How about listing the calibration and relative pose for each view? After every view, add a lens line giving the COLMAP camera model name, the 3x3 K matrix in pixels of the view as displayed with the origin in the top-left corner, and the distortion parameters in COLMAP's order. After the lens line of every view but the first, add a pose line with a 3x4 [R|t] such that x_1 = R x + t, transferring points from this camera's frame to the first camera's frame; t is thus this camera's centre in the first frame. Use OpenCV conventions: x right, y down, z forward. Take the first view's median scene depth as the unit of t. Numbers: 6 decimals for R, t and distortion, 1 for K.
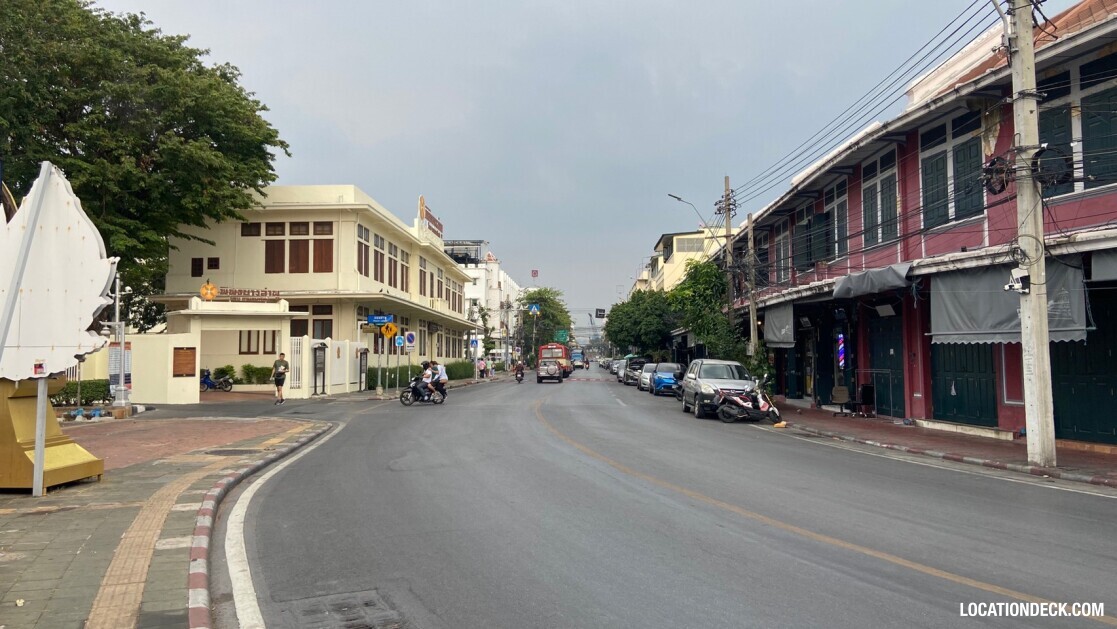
lens RADIAL K [[838.5, 0, 557.8], [0, 838.5, 298.9], [0, 0, 1]] dist [0.133986, -0.174195]
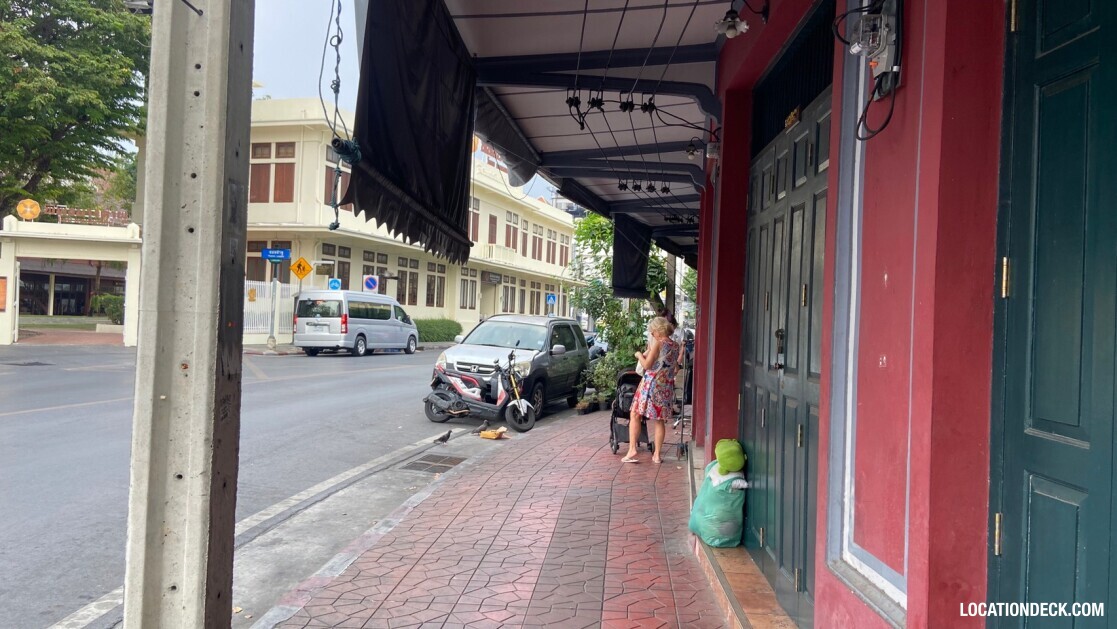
lens RADIAL K [[838.5, 0, 557.8], [0, 838.5, 298.9], [0, 0, 1]] dist [0.133986, -0.174195]
pose [[0.960881, 0.038124, -0.274325, 0.349031], [-0.026455, 0.998586, 0.046114, 0.029213], [0.275695, -0.037052, 0.960531, 0.390963]]
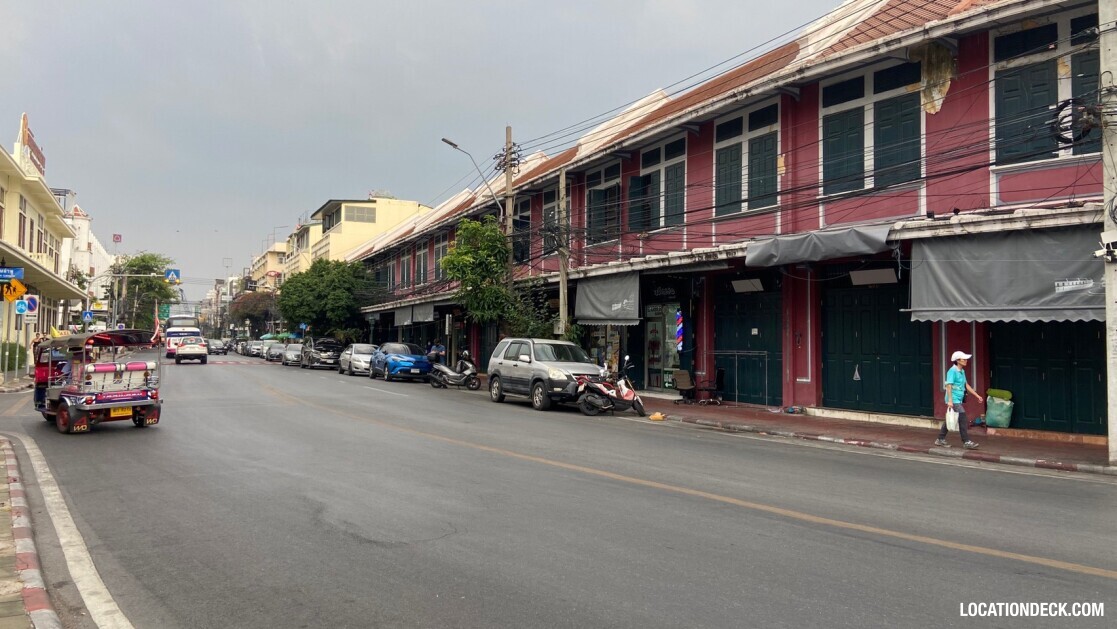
lens RADIAL K [[838.5, 0, 557.8], [0, 838.5, 298.9], [0, 0, 1]] dist [0.133986, -0.174195]
pose [[0.894453, 0.036486, 0.445671, -0.154153], [-0.045699, 0.998906, 0.009939, 0.022718], [-0.444820, -0.029257, 0.895142, 0.238920]]
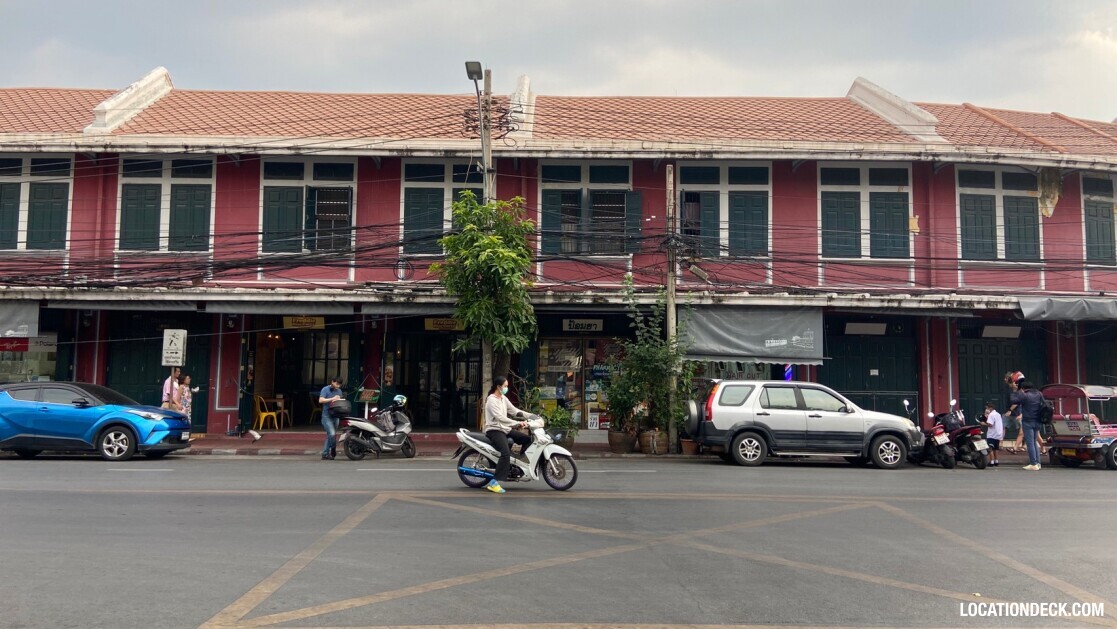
lens RADIAL K [[838.5, 0, 557.8], [0, 838.5, 298.9], [0, 0, 1]] dist [0.133986, -0.174195]
pose [[-0.027925, 0.090916, 0.995467, -0.447659], [-0.082132, 0.992280, -0.092928, 0.078547], [-0.996230, -0.084354, -0.020243, 1.109898]]
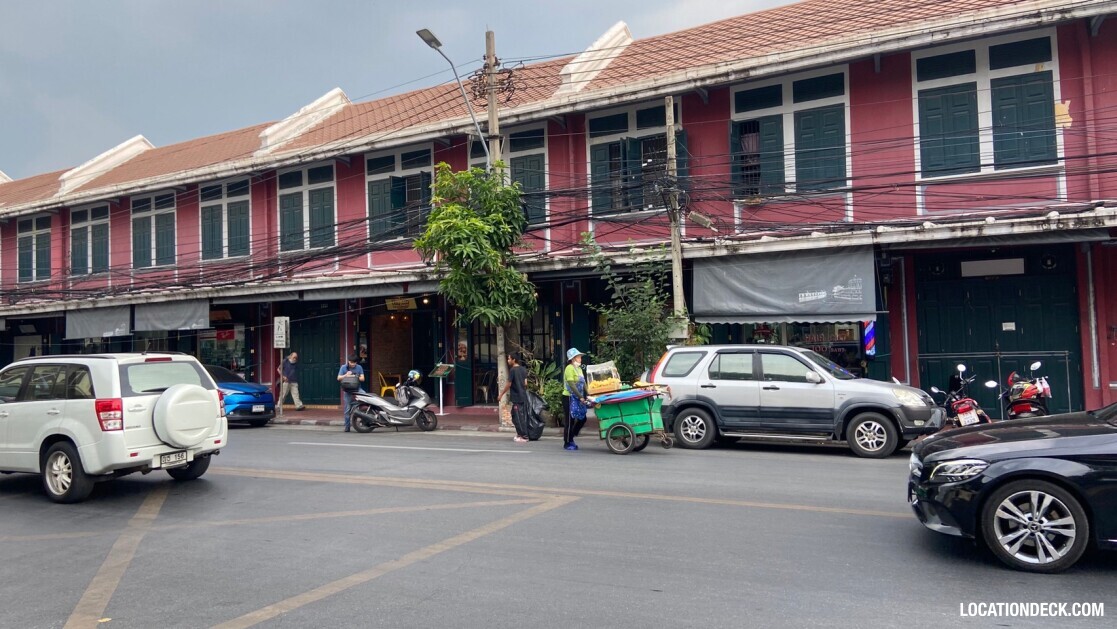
lens RADIAL K [[838.5, 0, 557.8], [0, 838.5, 298.9], [0, 0, 1]] dist [0.133986, -0.174195]
pose [[0.481389, 0.039863, 0.875600, -0.322620], [-0.039037, 0.998949, -0.024017, 0.056646], [-0.875638, -0.022619, 0.482439, 0.792009]]
